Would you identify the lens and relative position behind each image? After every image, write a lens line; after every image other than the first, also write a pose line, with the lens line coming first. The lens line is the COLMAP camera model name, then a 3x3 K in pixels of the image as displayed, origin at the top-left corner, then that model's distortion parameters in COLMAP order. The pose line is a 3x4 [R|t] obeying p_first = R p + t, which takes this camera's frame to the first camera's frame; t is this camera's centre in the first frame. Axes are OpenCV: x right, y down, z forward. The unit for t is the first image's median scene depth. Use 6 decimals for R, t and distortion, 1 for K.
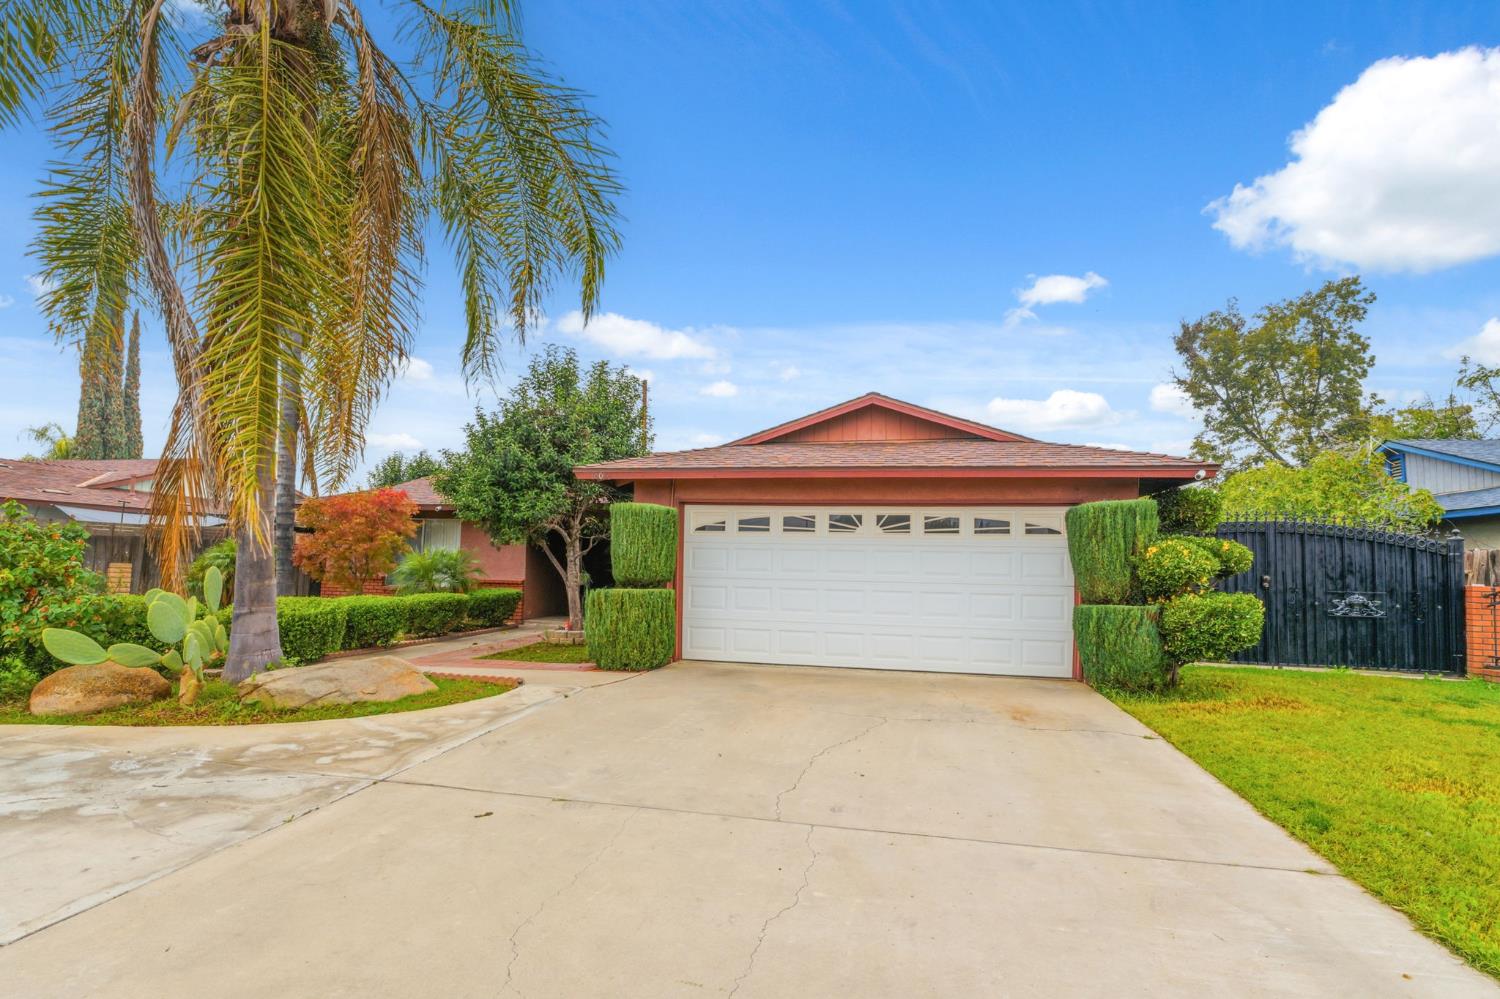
lens RADIAL K [[676.7, 0, 749.9], [0, 676.7, 497.0], [0, 0, 1]] dist [-0.005055, -0.000605]
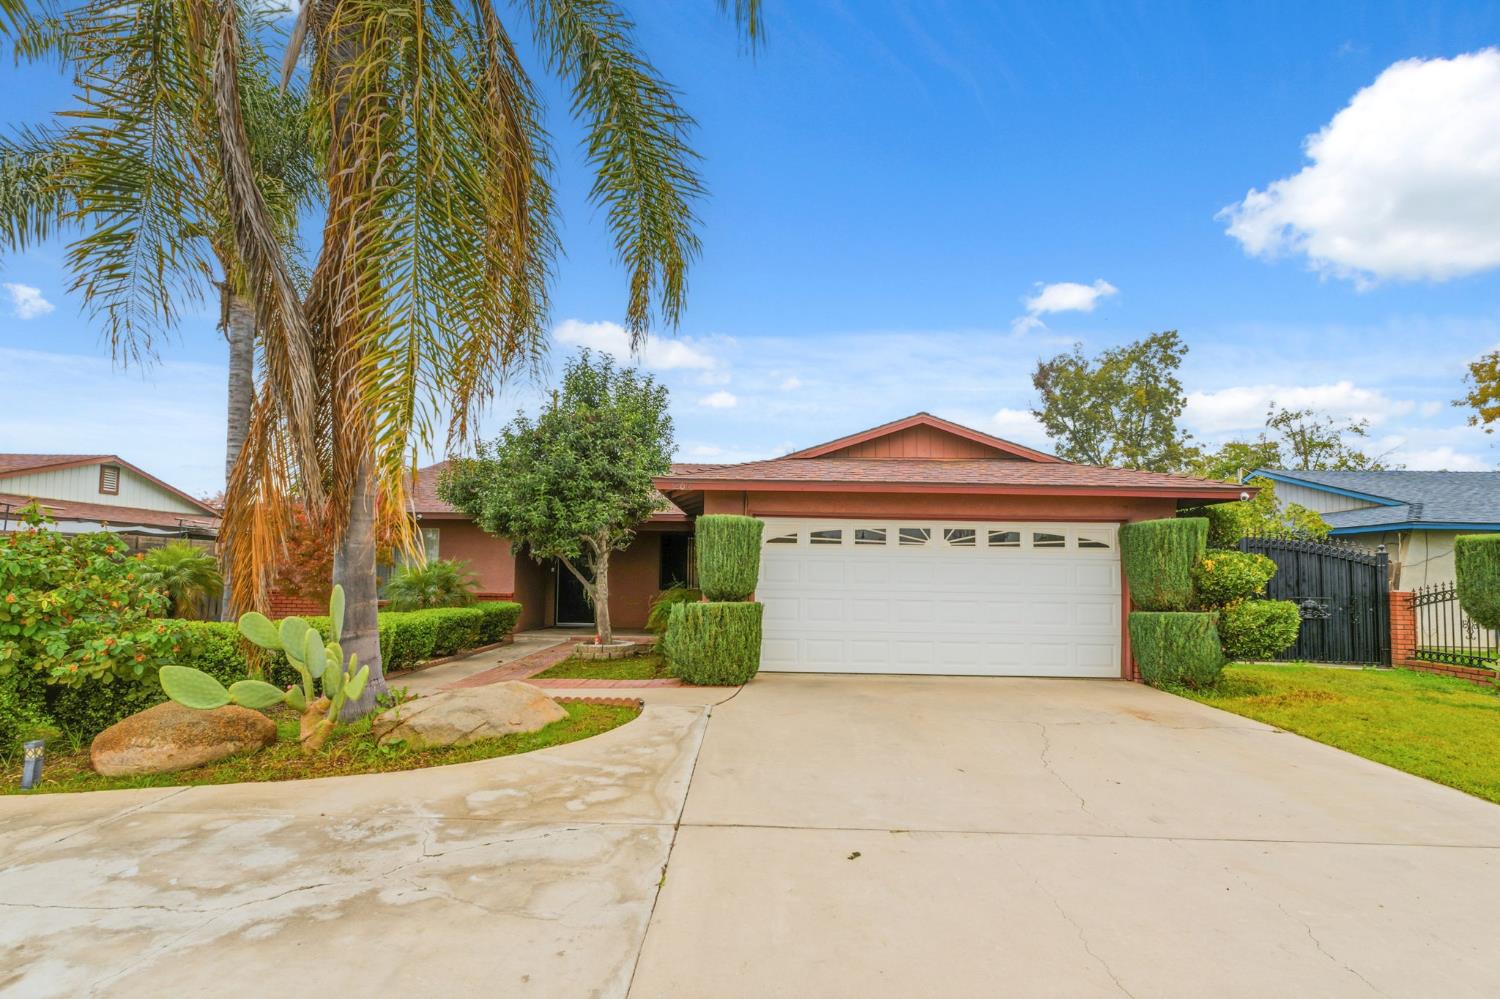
lens RADIAL K [[644.0, 0, 750.4], [0, 644.0, 512.5], [0, 0, 1]] dist [0.010168, -0.001264]
pose [[0.982145, 0.013318, 0.187652, -0.302686], [-0.014429, 0.999885, 0.004560, 0.000936], [-0.187570, -0.007186, 0.982225, 0.071872]]
